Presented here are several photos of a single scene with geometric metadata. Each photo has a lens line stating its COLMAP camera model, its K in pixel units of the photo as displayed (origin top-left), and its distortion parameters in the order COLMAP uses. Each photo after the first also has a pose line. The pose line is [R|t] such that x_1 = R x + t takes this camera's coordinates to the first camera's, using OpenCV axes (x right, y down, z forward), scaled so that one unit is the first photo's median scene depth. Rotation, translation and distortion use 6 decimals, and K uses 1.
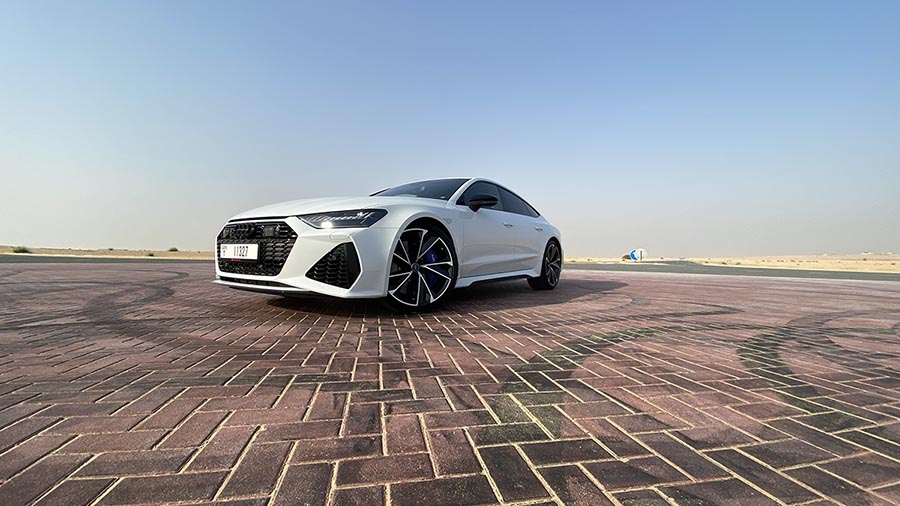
lens RADIAL K [[357.6, 0, 450.9], [0, 357.6, 255.8], [0, 0, 1]] dist [0.027657, -0.023730]
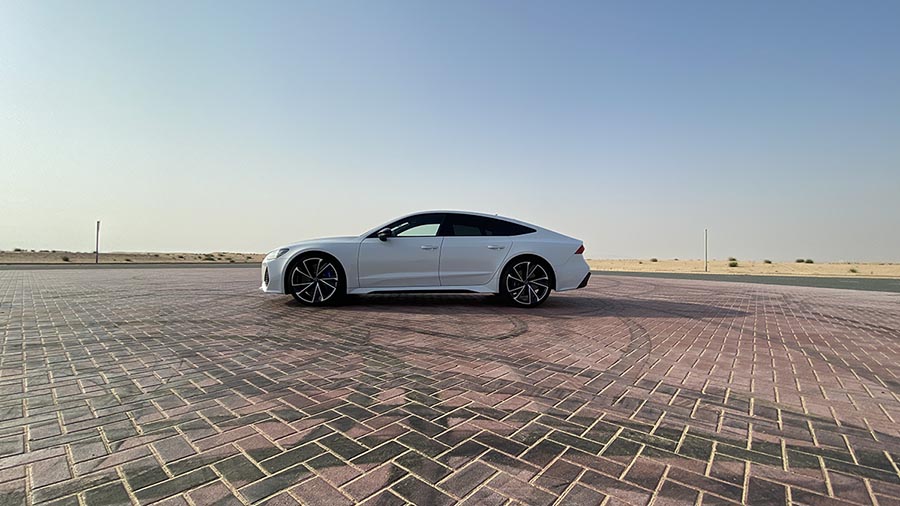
lens RADIAL K [[357.6, 0, 450.9], [0, 357.6, 255.8], [0, 0, 1]] dist [0.027657, -0.023730]
pose [[0.613331, -0.020812, -0.789552, 1.907705], [0.003197, 0.999710, -0.023868, -0.049078], [0.789820, 0.012114, 0.613220, 0.491163]]
